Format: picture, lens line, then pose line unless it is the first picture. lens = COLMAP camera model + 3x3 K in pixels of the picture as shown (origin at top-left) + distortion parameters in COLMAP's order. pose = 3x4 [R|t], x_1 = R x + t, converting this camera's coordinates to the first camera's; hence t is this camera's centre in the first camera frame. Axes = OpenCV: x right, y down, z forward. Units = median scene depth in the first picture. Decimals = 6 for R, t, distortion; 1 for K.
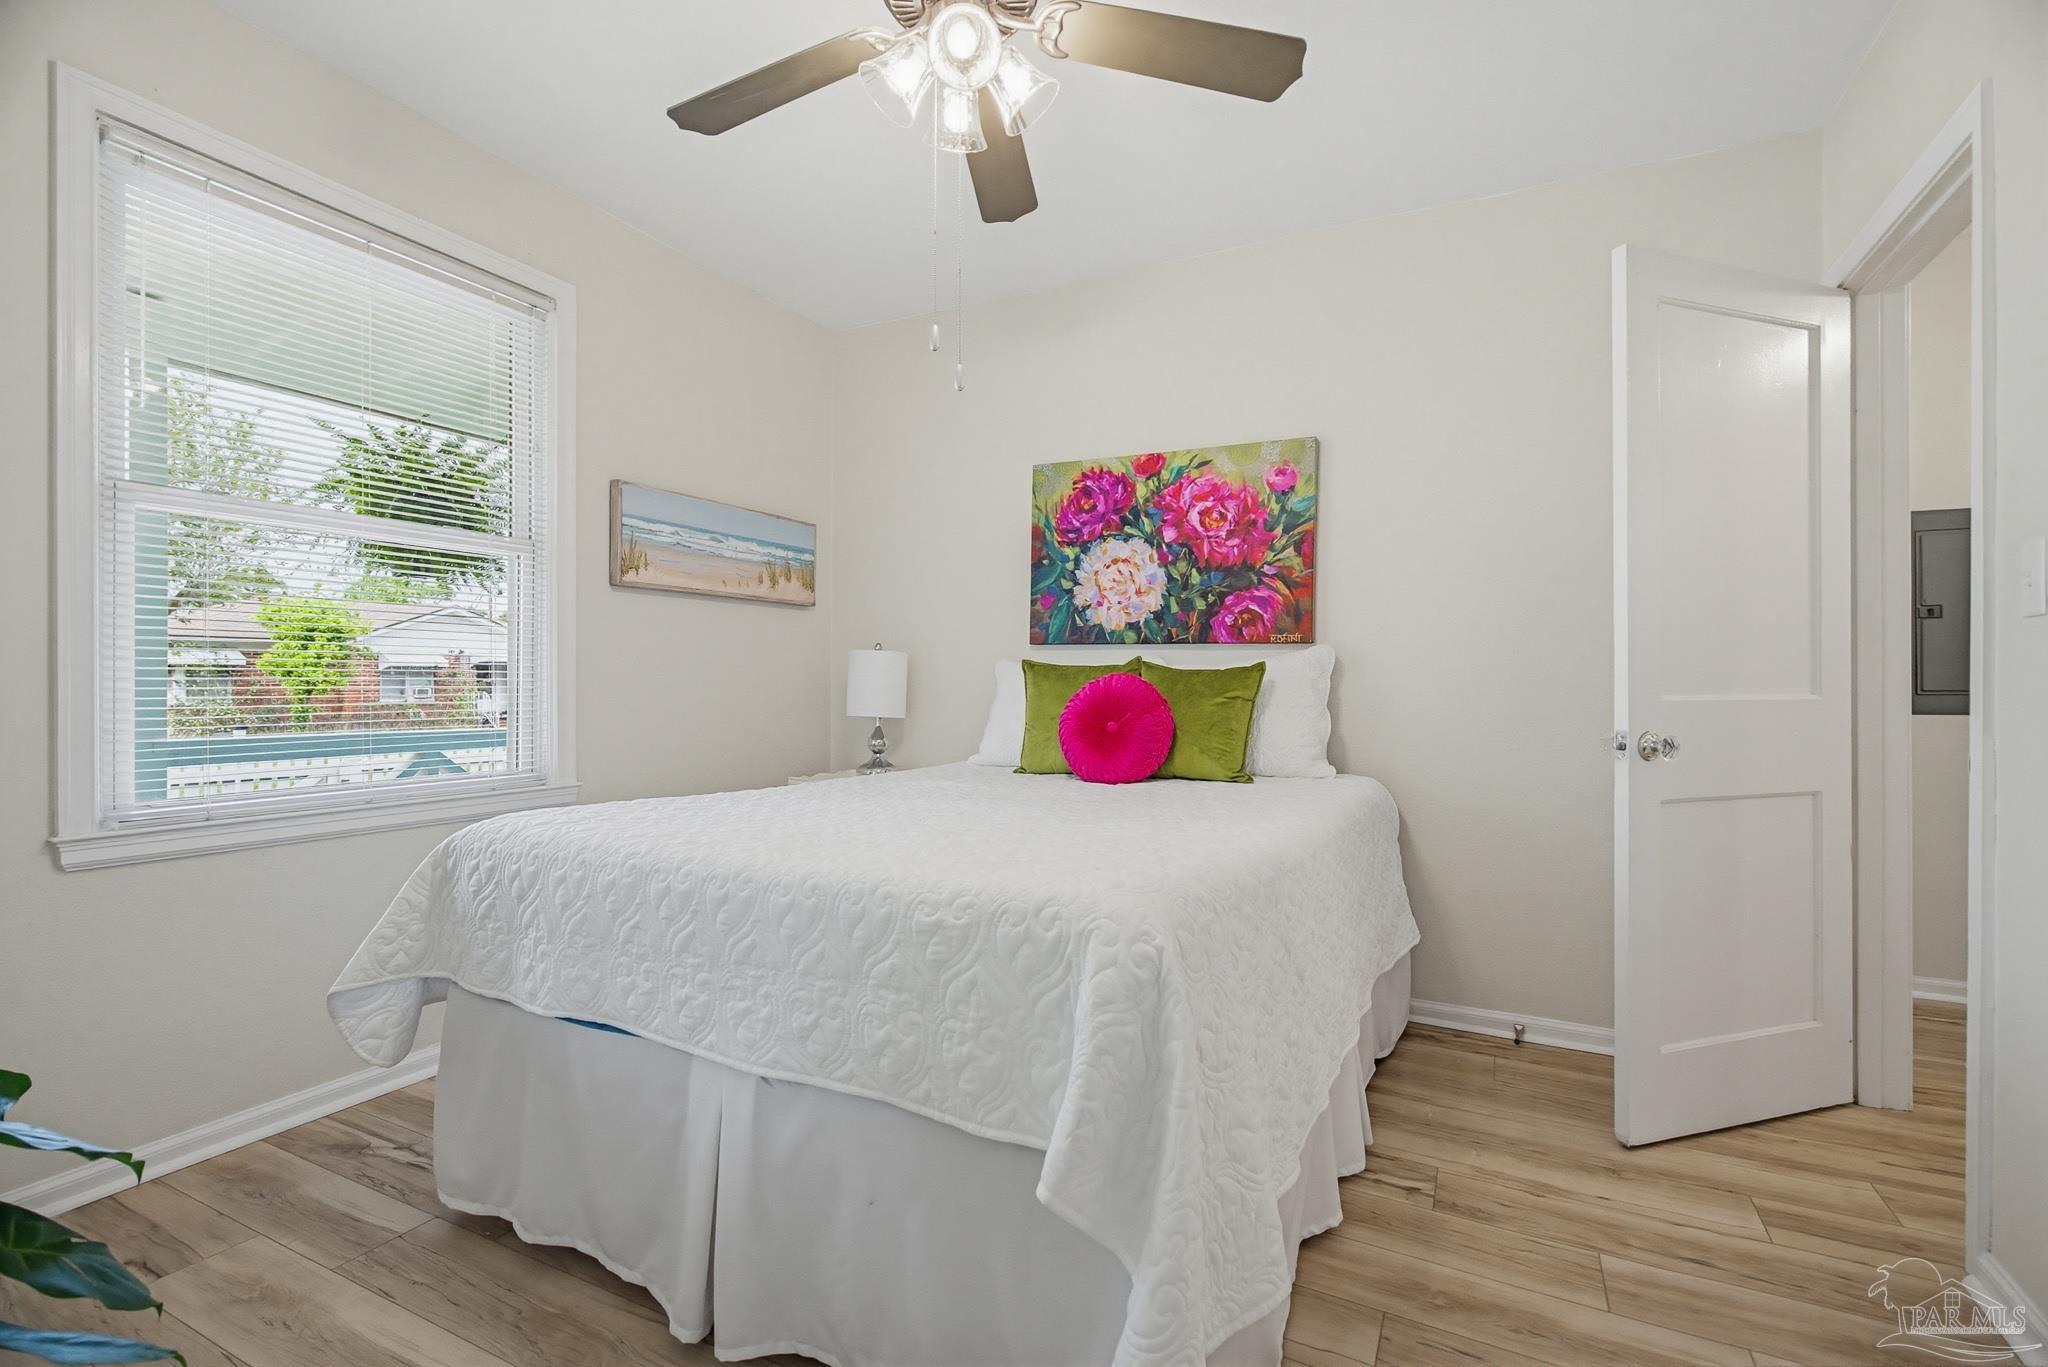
lens RADIAL K [[922.9, 0, 1029.9], [0, 922.9, 683.6], [0, 0, 1]] dist [0.001346, -0.000049]
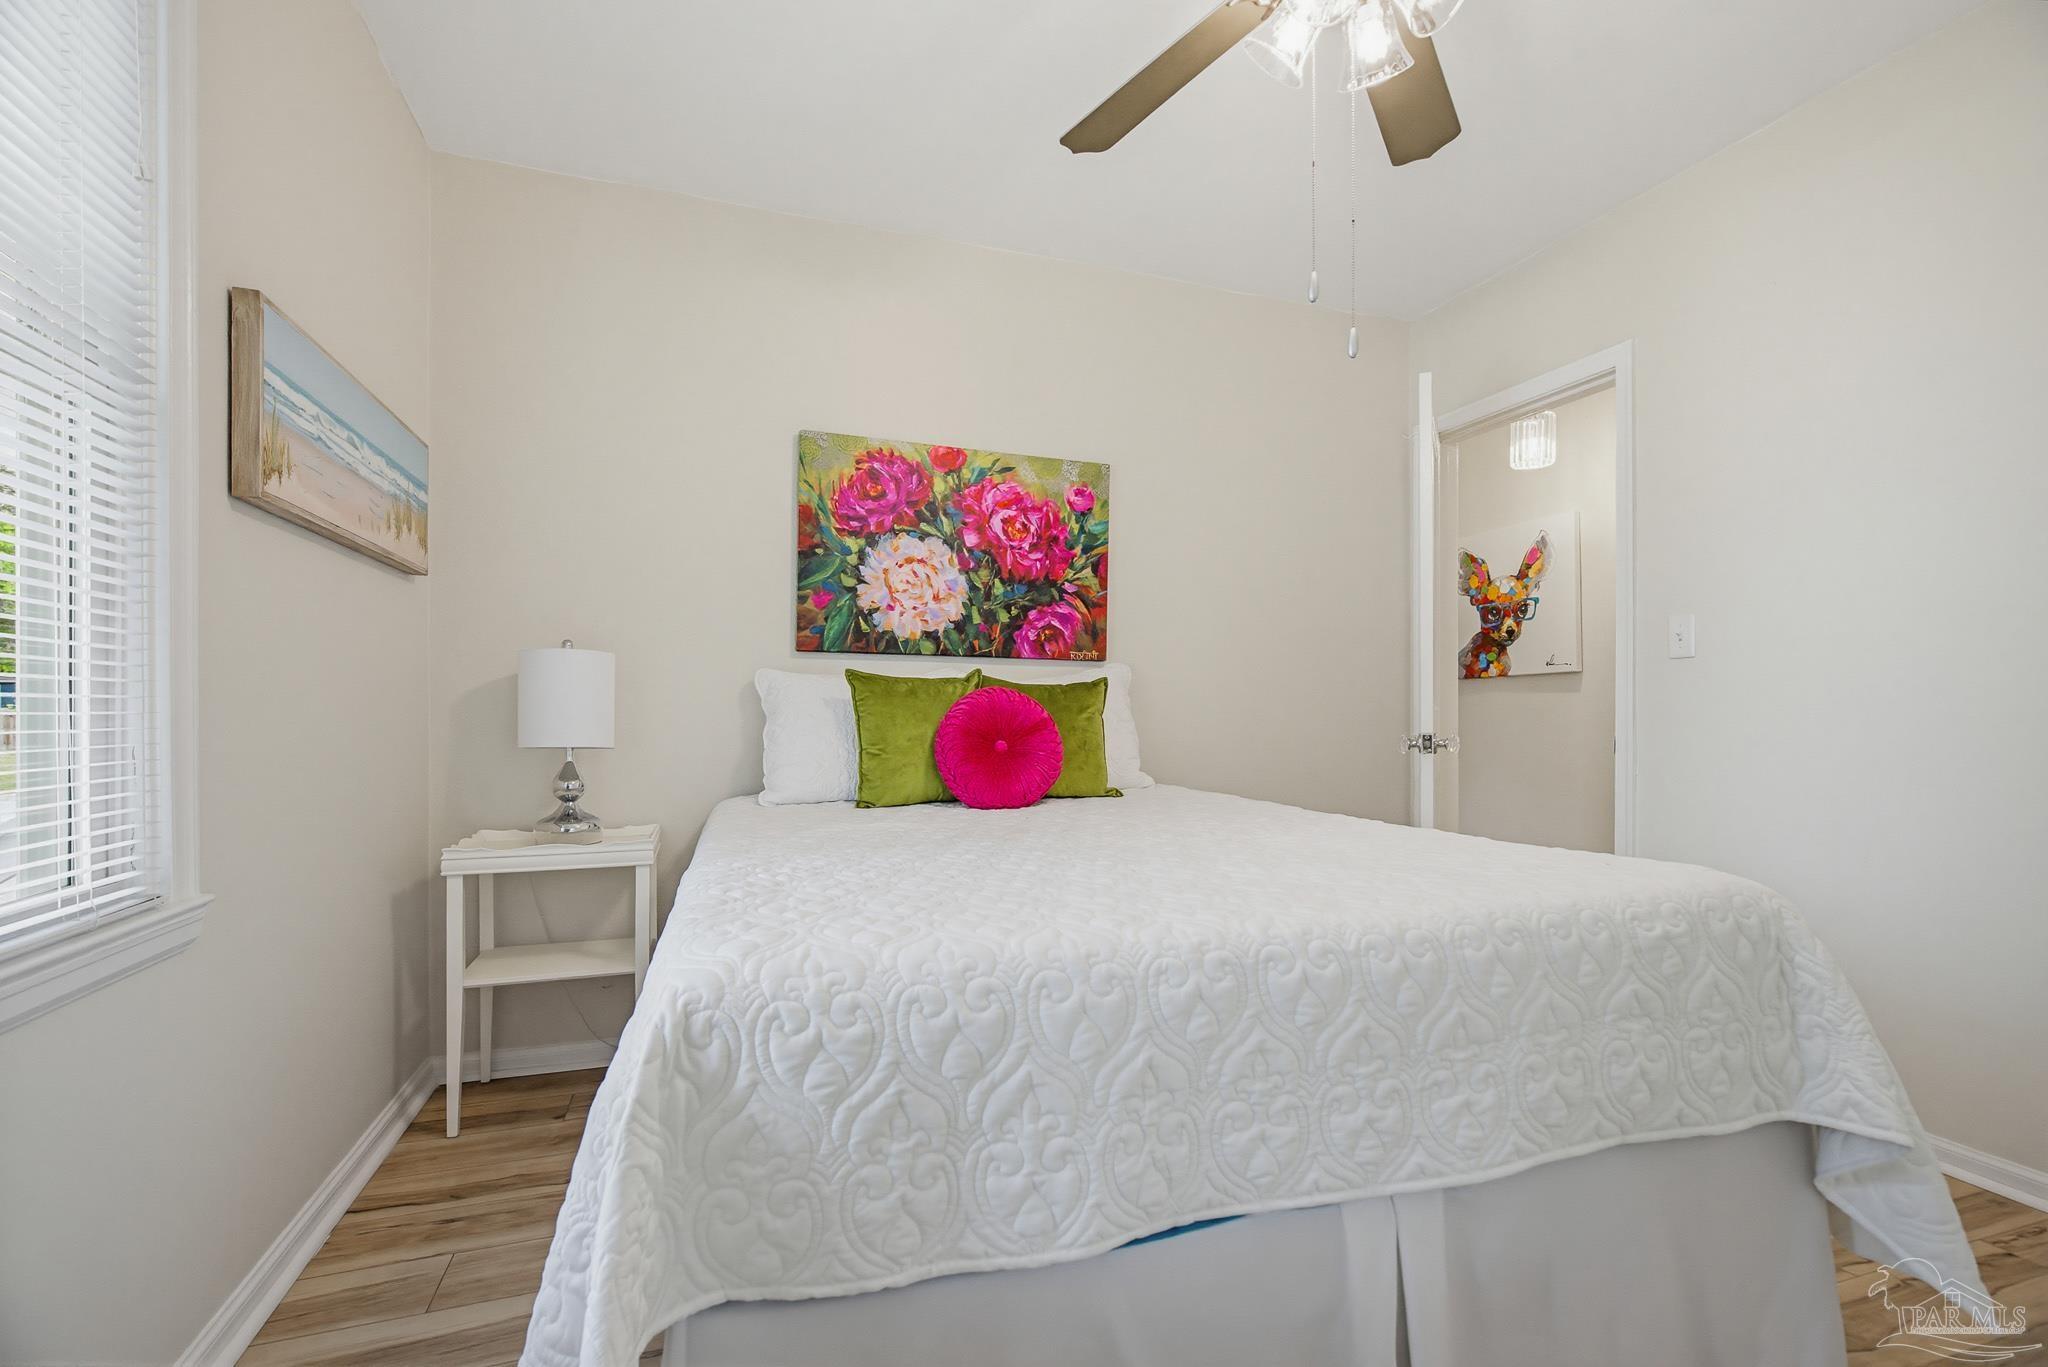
lens RADIAL K [[935.6, 0, 1030.6], [0, 935.6, 707.7], [0, 0, 1]] dist [-0.000358, -0.000255]
pose [[0.686468, -0.000501, 0.727160, -0.489477], [0.000323, 1.000000, 0.000385, 0.007566], [-0.727160, -0.000029, 0.686468, 0.311852]]
